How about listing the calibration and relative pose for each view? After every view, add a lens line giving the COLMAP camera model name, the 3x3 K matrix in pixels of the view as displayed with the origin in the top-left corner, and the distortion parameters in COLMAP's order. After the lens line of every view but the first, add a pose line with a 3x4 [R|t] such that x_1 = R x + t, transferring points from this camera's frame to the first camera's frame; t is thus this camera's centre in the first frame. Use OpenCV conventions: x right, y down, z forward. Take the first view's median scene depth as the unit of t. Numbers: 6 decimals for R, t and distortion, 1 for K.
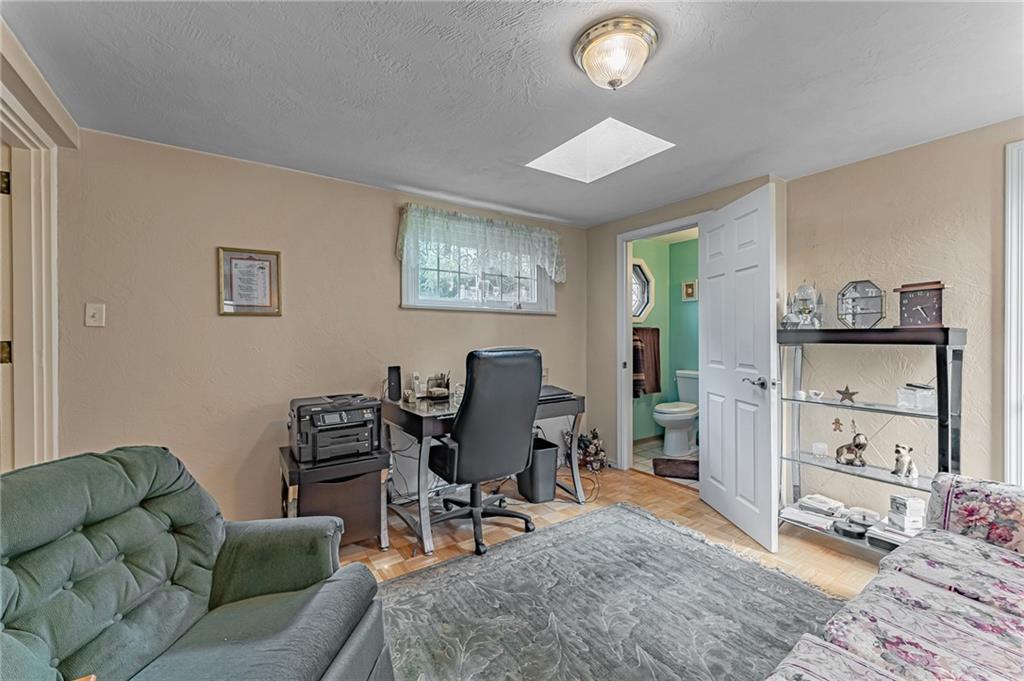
lens RADIAL K [[416.5, 0, 509.2], [0, 416.5, 336.2], [0, 0, 1]] dist [-0.000798, -0.000196]
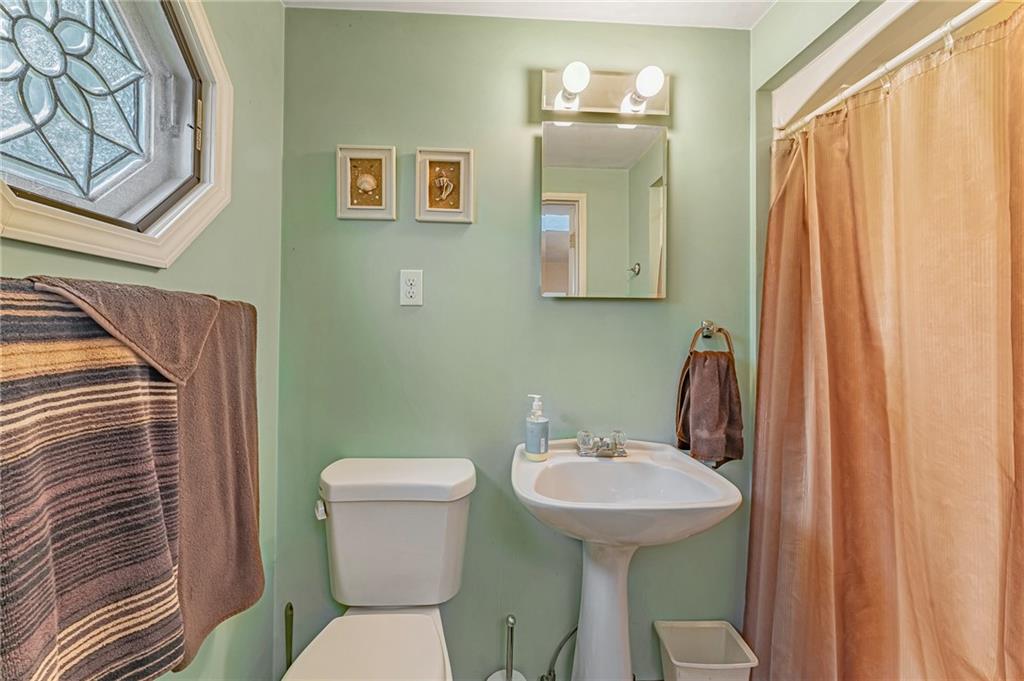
lens RADIAL K [[416.5, 0, 509.2], [0, 416.5, 336.2], [0, 0, 1]] dist [-0.000798, -0.000196]
pose [[0.522460, 0.006430, 0.852639, 0.449591], [-0.010790, 0.999941, -0.000929, -0.006089], [-0.852595, -0.008715, 0.522499, 1.433950]]
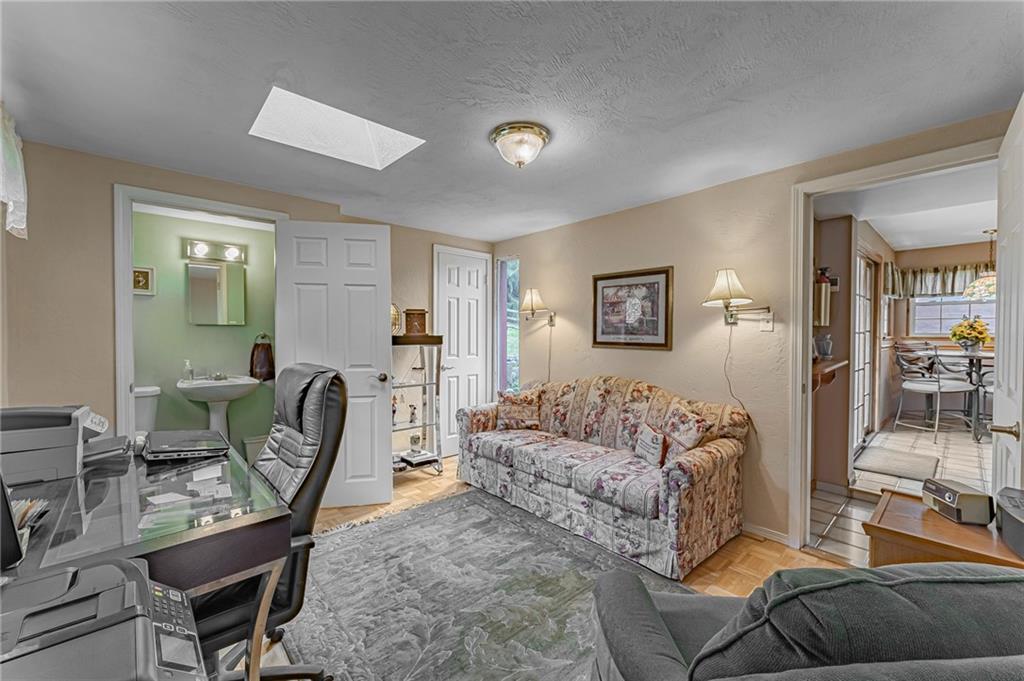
lens RADIAL K [[416.5, 0, 509.2], [0, 416.5, 336.2], [0, 0, 1]] dist [-0.000798, -0.000196]
pose [[-0.144937, -0.005667, 0.989425, -0.703983], [0.003268, 0.999975, 0.006206, -0.021579], [-0.989436, 0.004133, -0.144915, 0.766113]]
